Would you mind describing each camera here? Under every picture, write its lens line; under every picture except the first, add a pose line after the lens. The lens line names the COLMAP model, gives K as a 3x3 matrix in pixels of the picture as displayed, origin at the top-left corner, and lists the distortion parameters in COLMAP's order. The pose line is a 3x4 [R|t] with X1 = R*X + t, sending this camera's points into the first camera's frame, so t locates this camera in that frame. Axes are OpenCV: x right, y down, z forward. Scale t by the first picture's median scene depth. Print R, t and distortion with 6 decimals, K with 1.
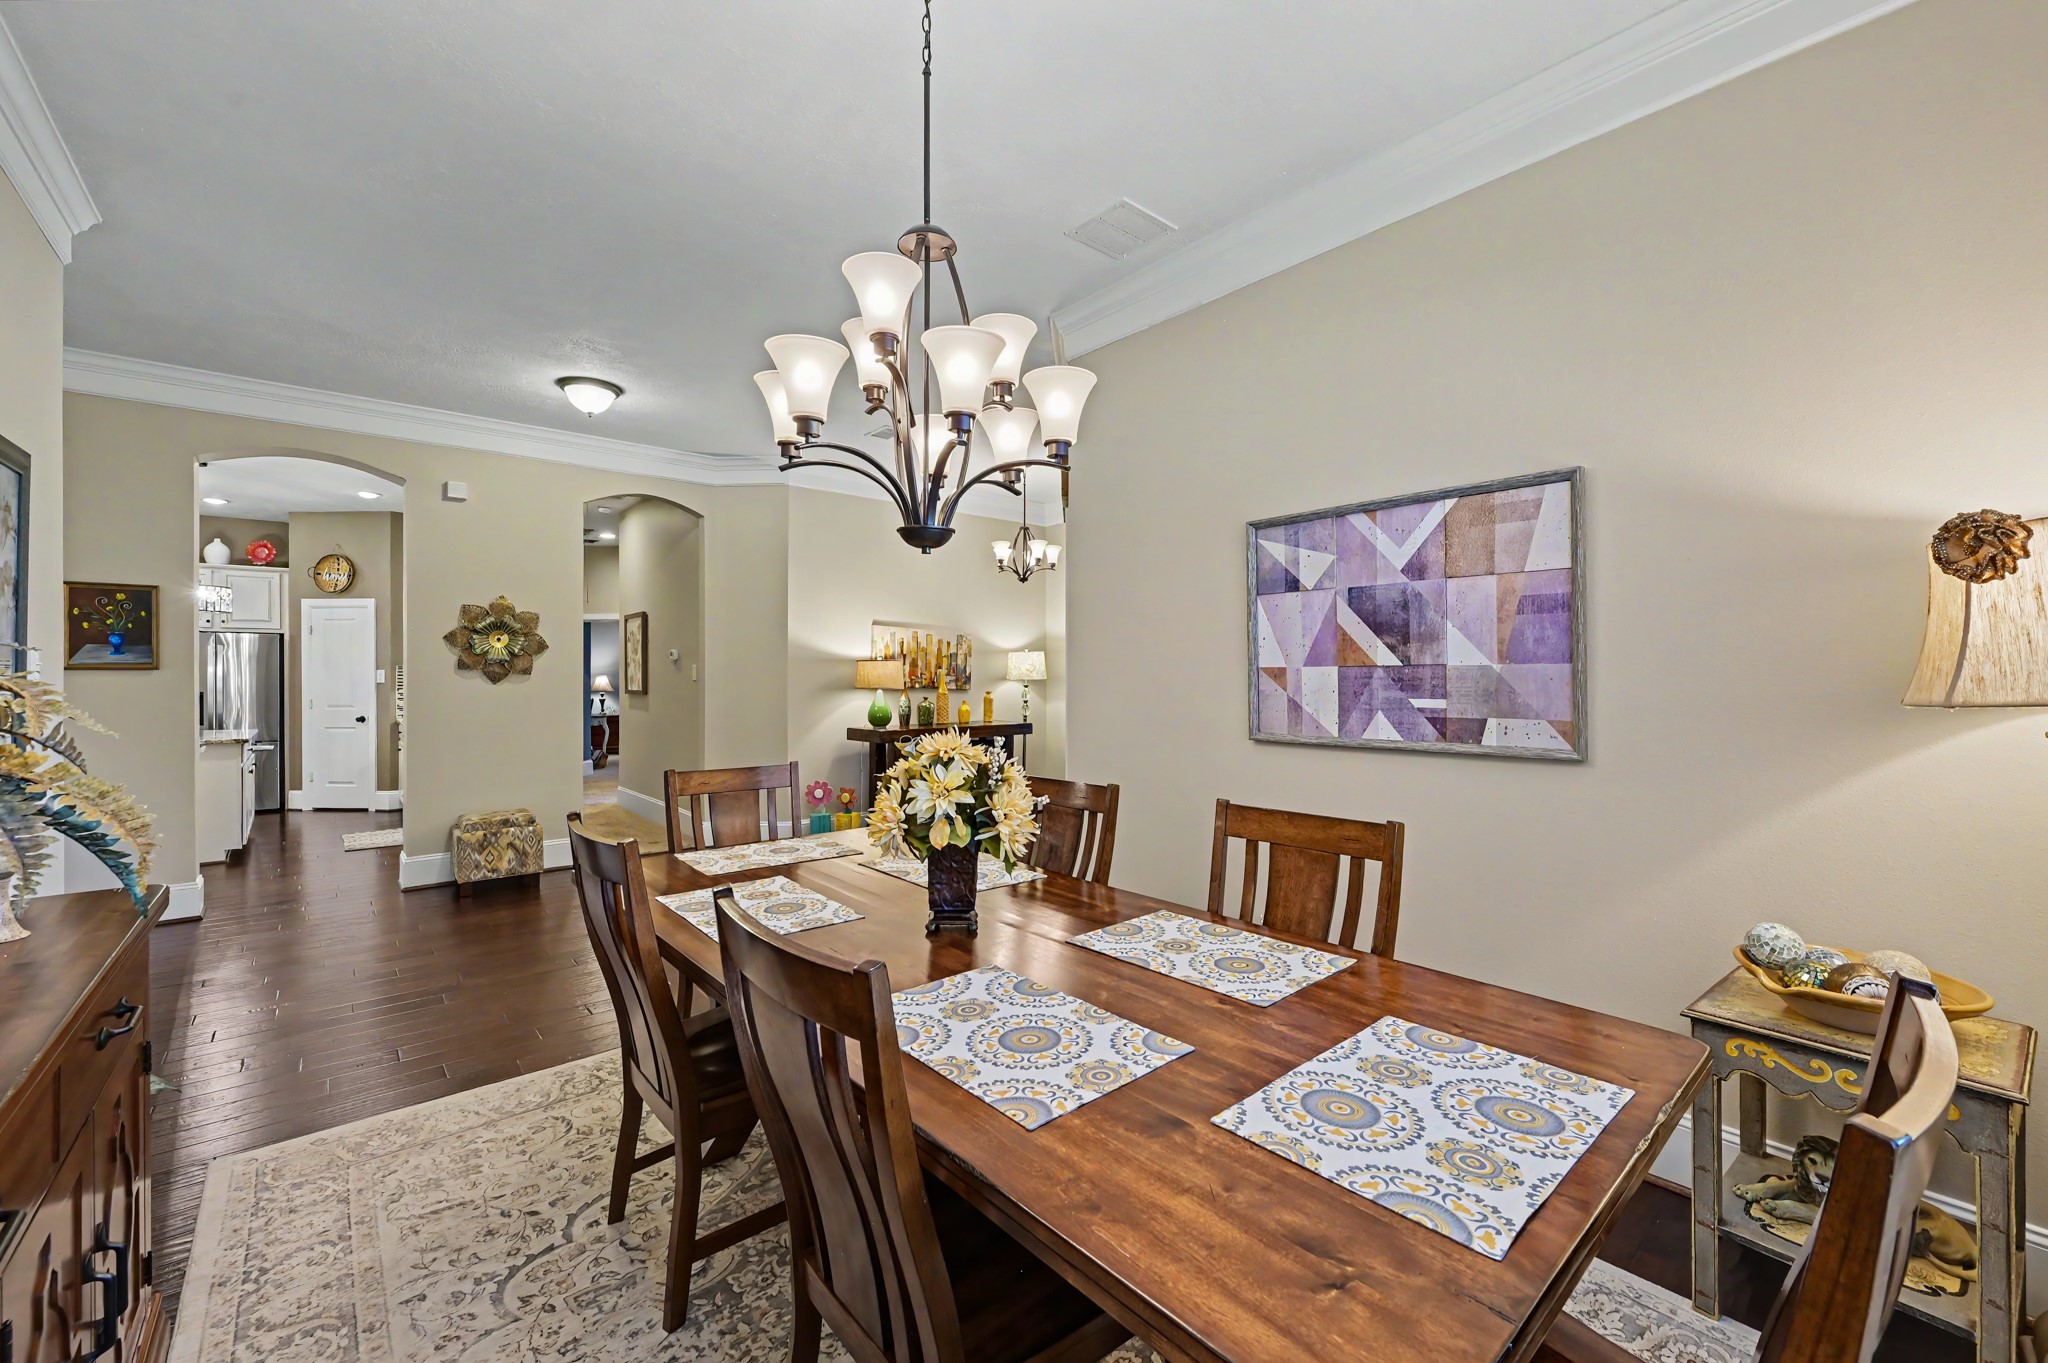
lens RADIAL K [[818.3, 0, 1033.1], [0, 818.3, 674.5], [0, 0, 1]] dist [-0.000827, -0.000044]
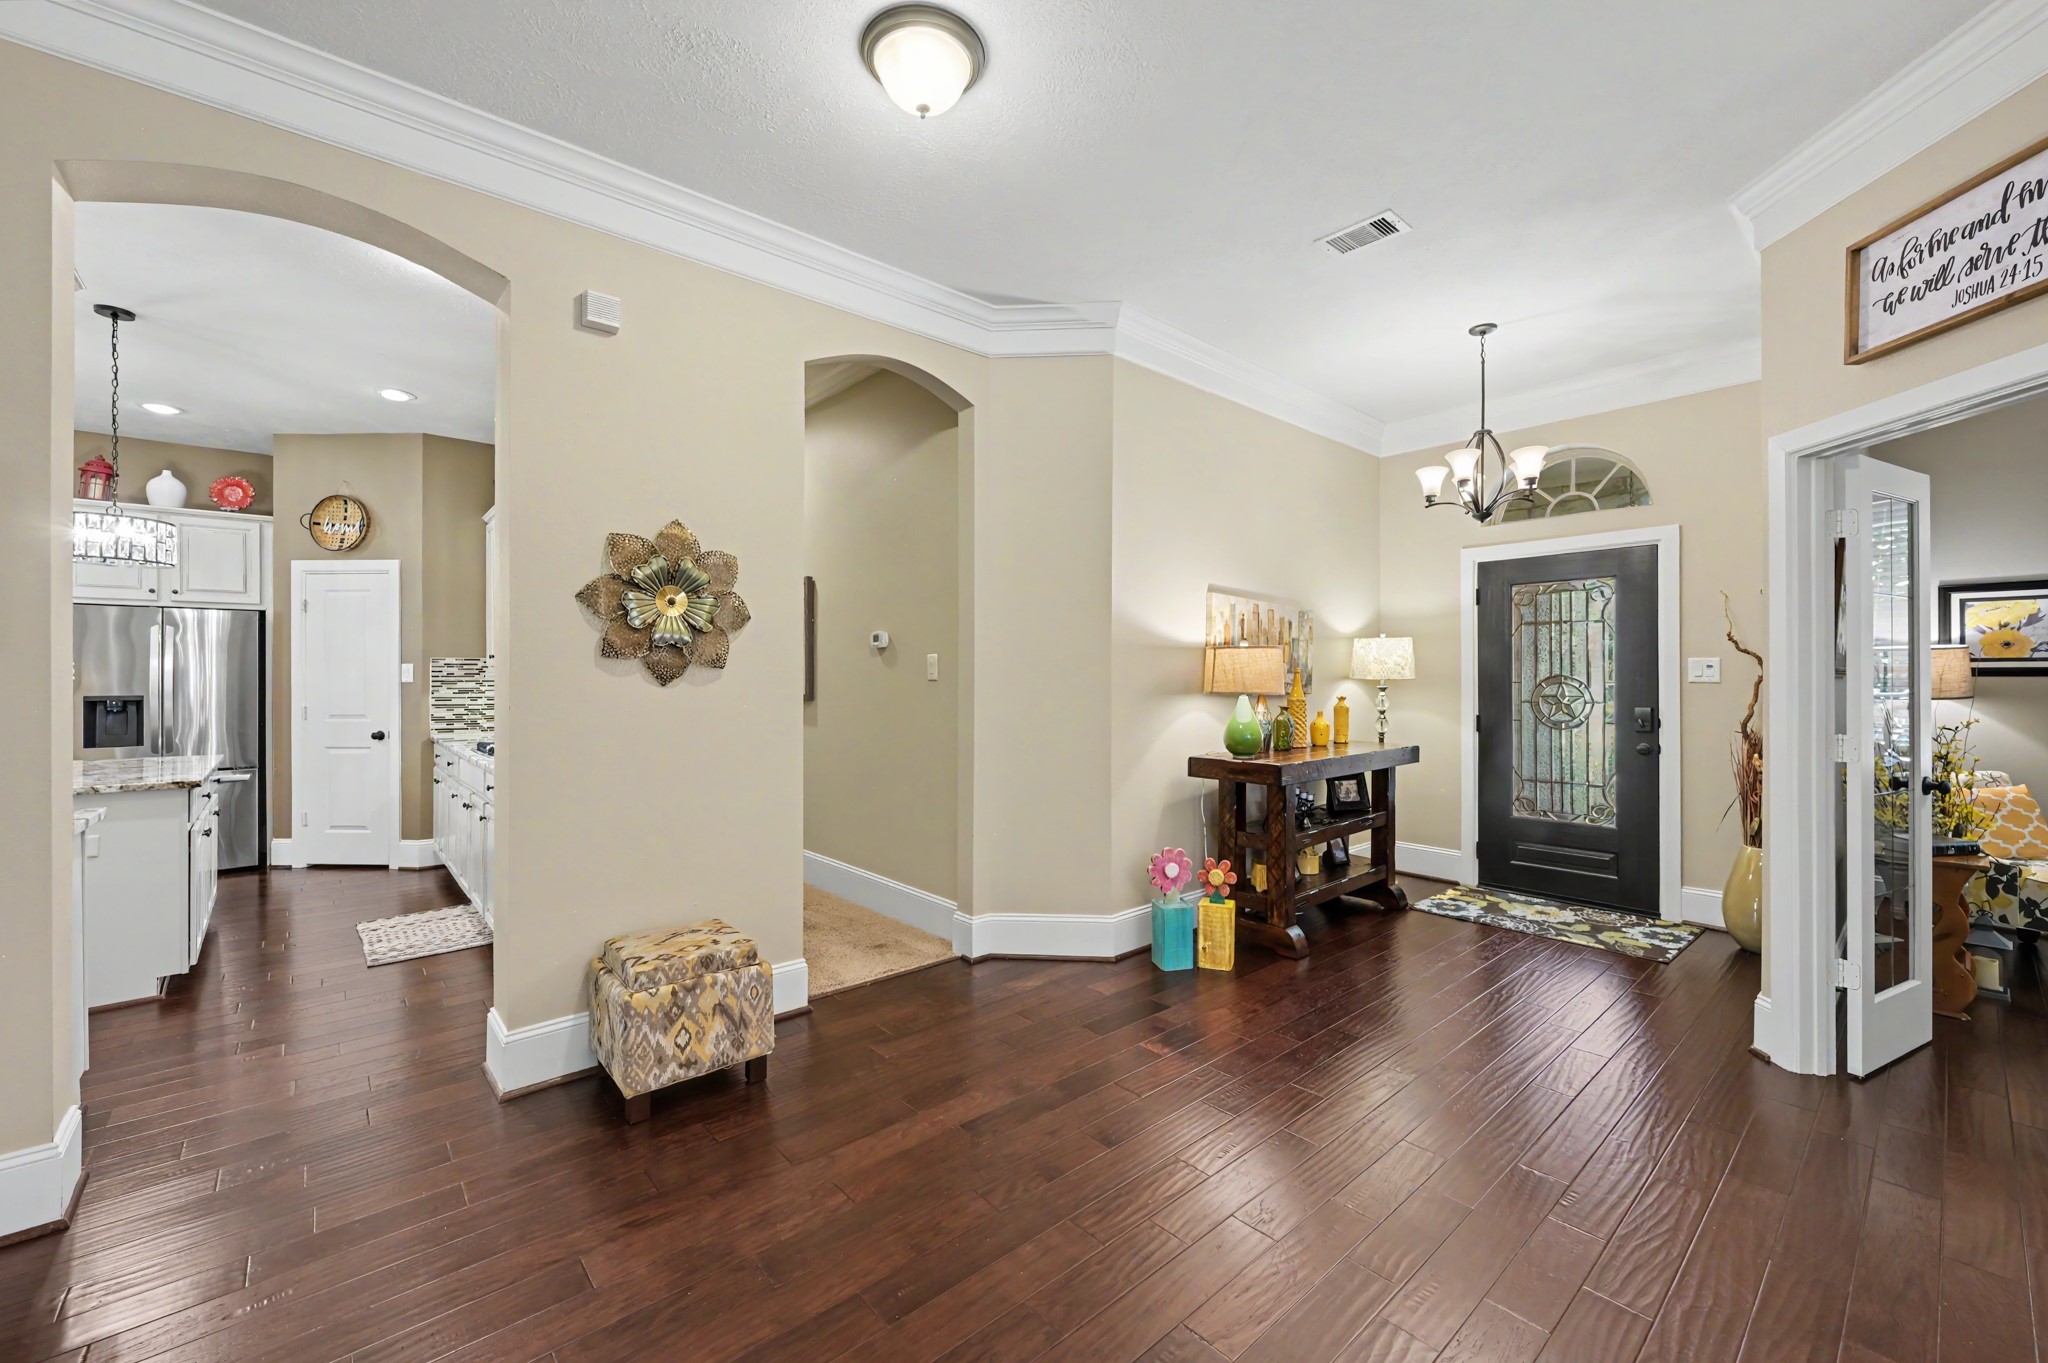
lens RADIAL K [[818.3, 0, 1033.1], [0, 818.3, 674.5], [0, 0, 1]] dist [-0.000827, -0.000044]
pose [[0.999943, 0.002000, 0.010467, -0.422229], [-0.001999, 0.999998, -0.000161, 0.004001], [-0.010467, 0.000140, 0.999945, 0.464718]]
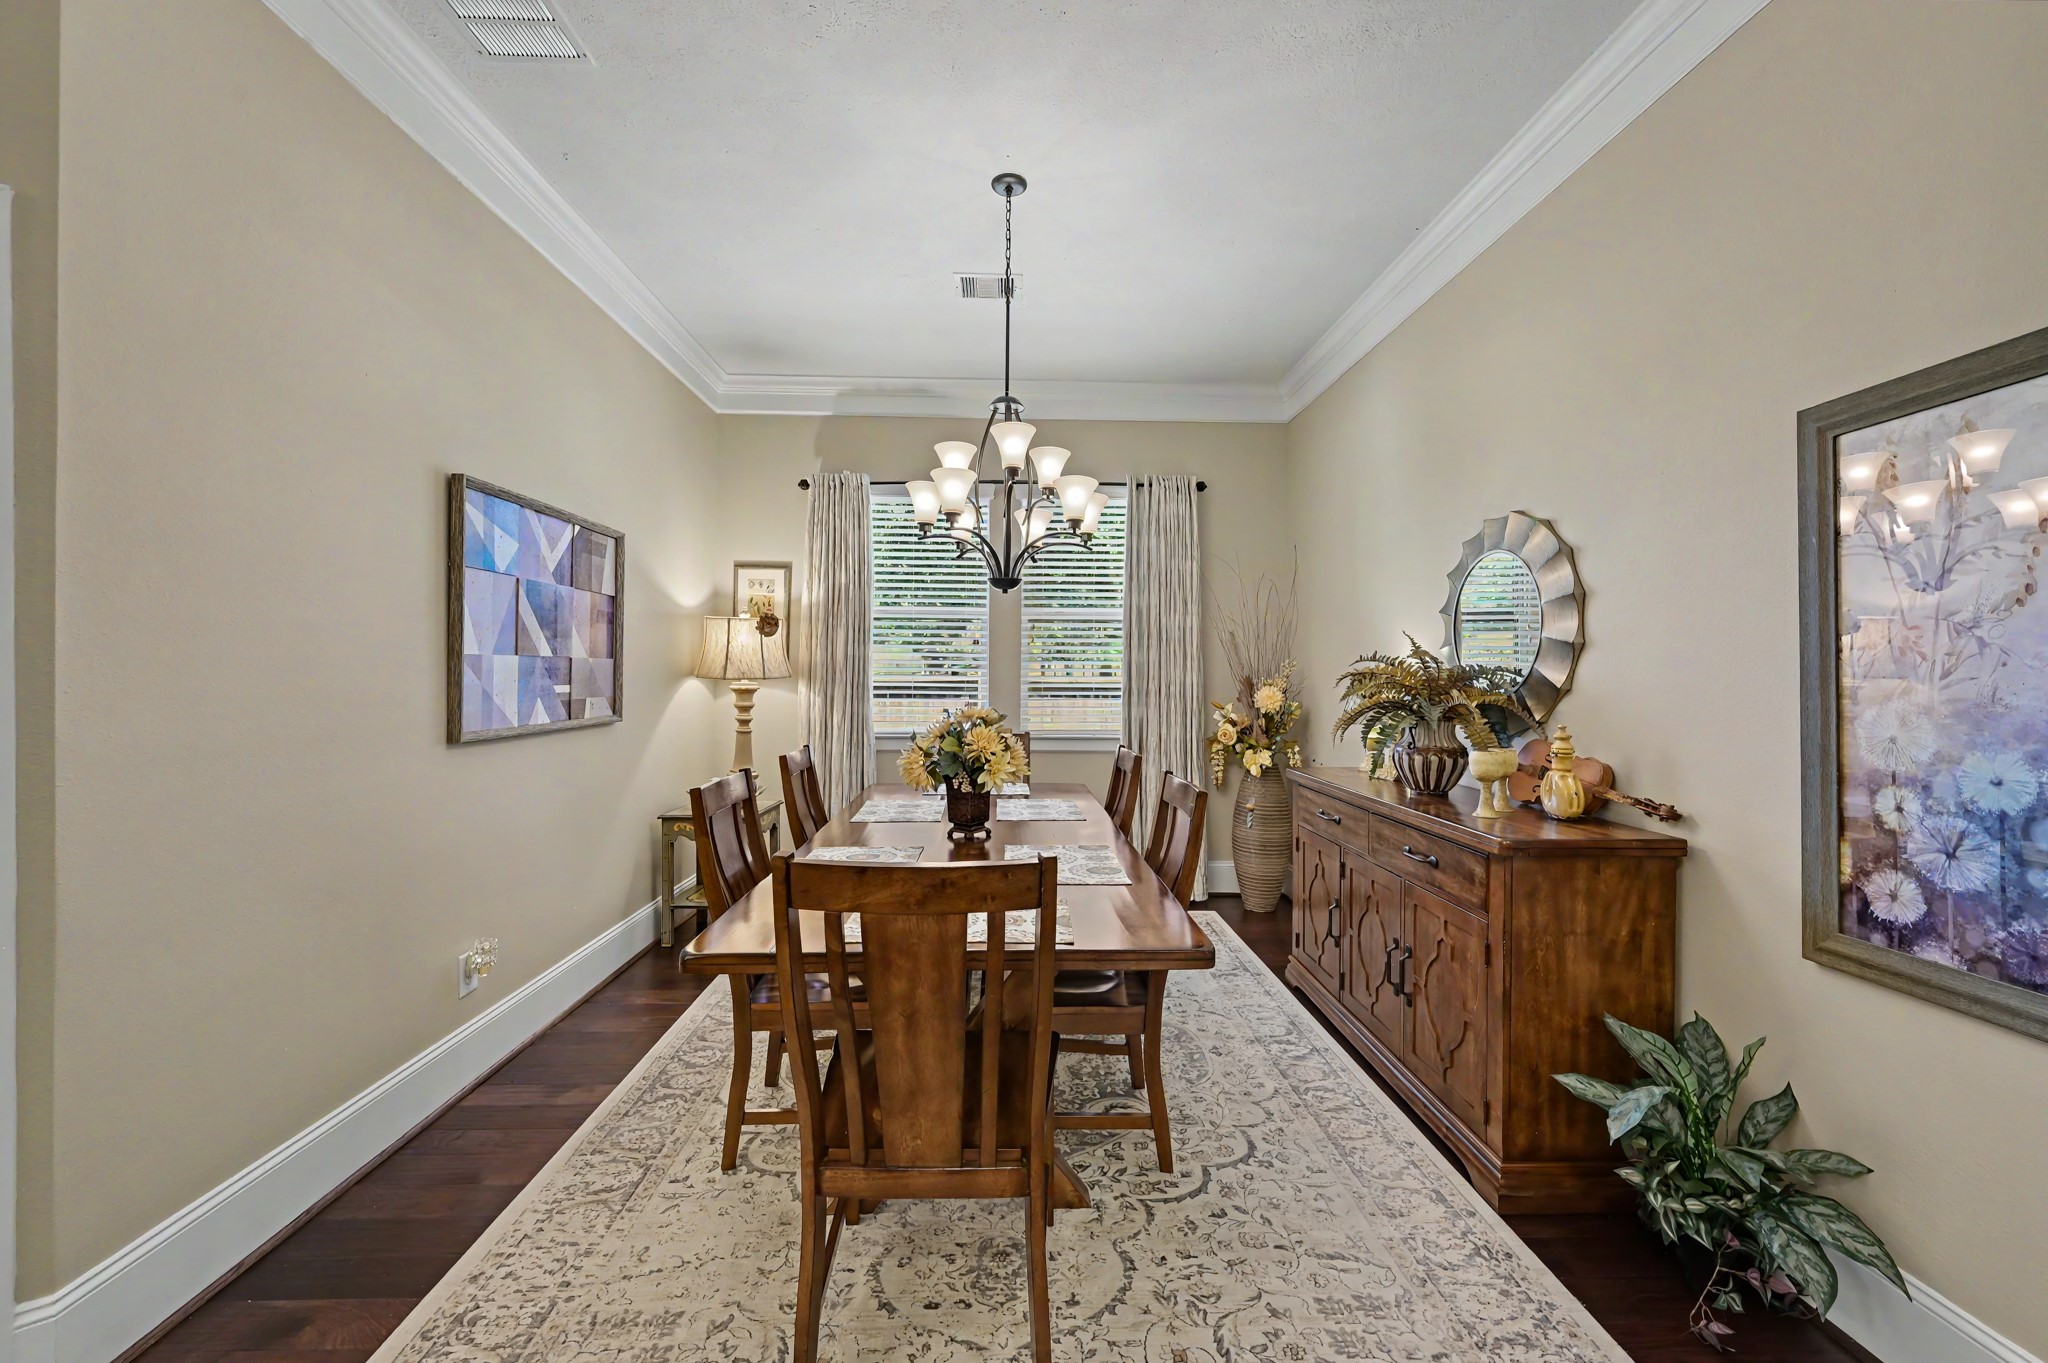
lens RADIAL K [[821.2, 0, 1025.0], [0, 821.2, 672.6], [0, 0, 1]] dist [0.000079, 0.000081]
pose [[-0.774470, 0.000052, 0.632611, -0.383730], [-0.003800, 0.999982, -0.004735, 0.006875], [-0.632599, -0.006071, -0.774456, 0.716001]]
